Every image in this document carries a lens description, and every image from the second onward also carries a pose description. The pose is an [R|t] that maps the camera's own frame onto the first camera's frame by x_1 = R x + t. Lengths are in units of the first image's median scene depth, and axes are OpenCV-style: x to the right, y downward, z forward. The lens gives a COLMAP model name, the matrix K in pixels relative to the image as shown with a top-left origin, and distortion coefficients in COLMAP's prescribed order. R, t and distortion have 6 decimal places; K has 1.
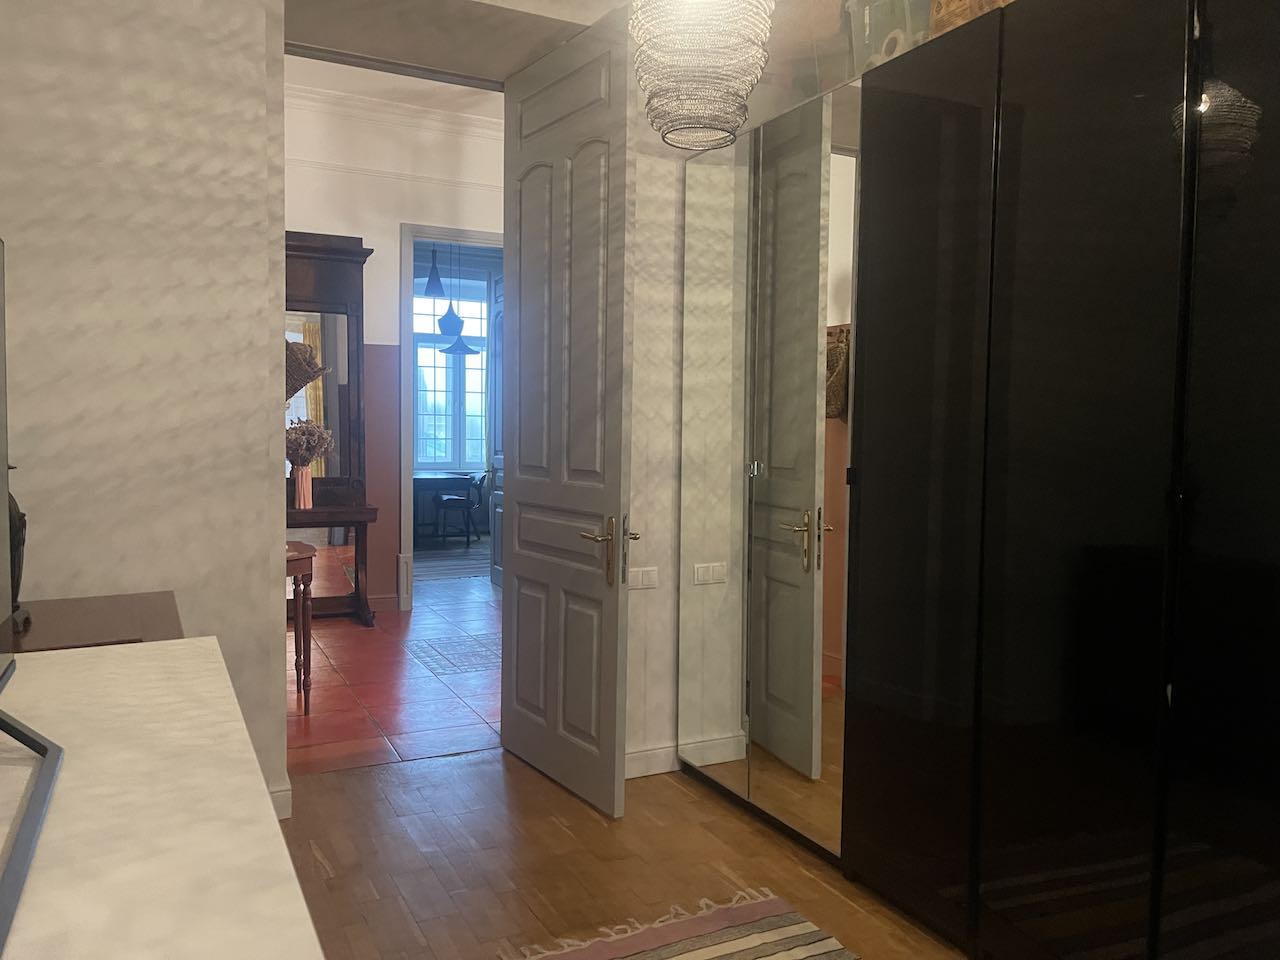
lens RADIAL K [[974.3, 0, 630.6], [0, 974.3, 485.5], [0, 0, 1]] dist [0.048412, -0.061620]
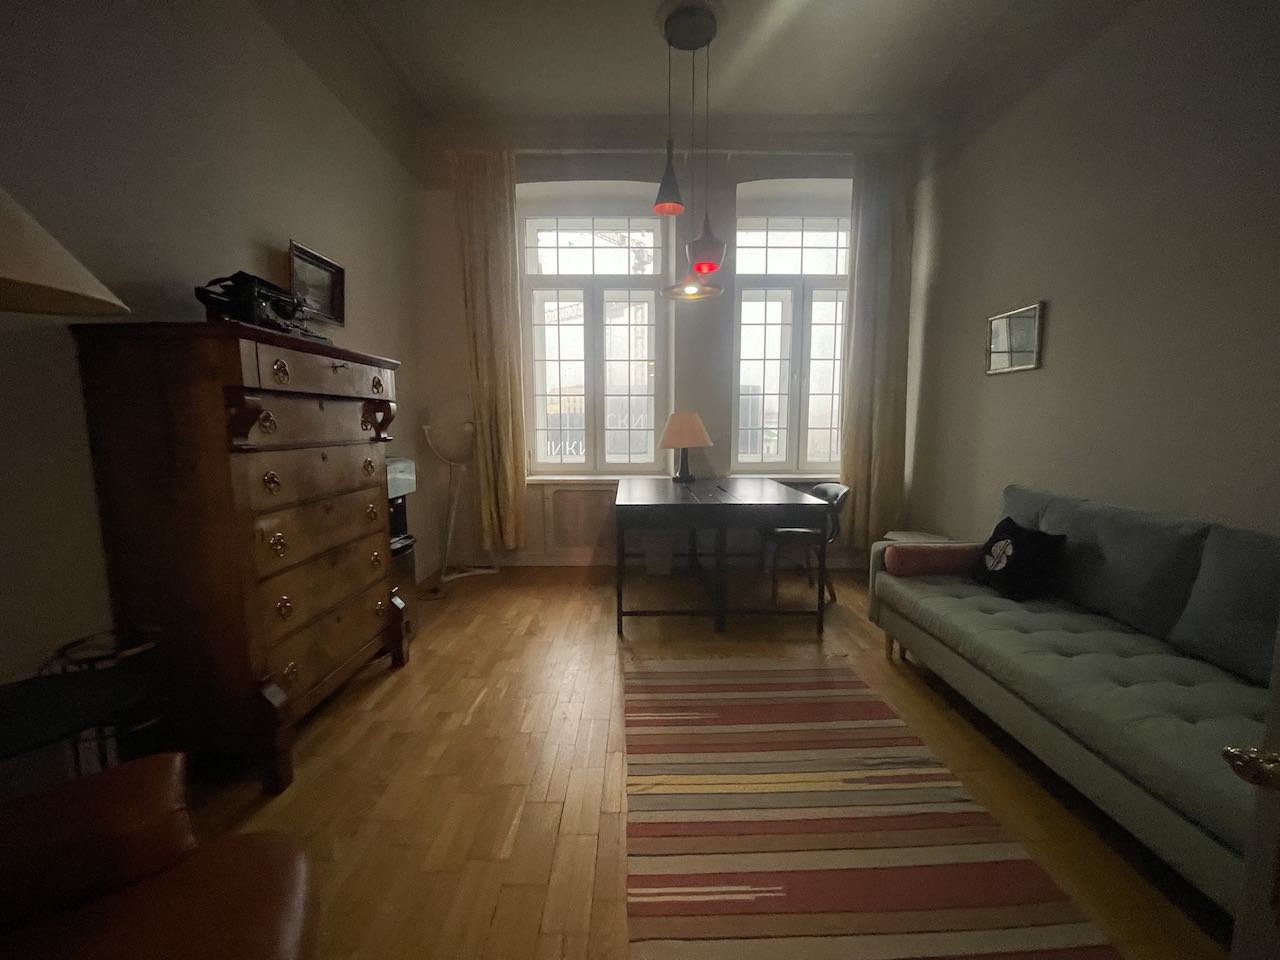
lens RADIAL K [[517.8, 0, 639.2], [0, 517.8, 477.2], [0, 0, 1]] dist [-0.007694, 0.000132]
pose [[0.911237, 0.027151, -0.410987, -0.380497], [-0.009014, 0.998901, 0.046005, -0.085551], [0.411784, -0.038217, 0.910480, 1.848343]]
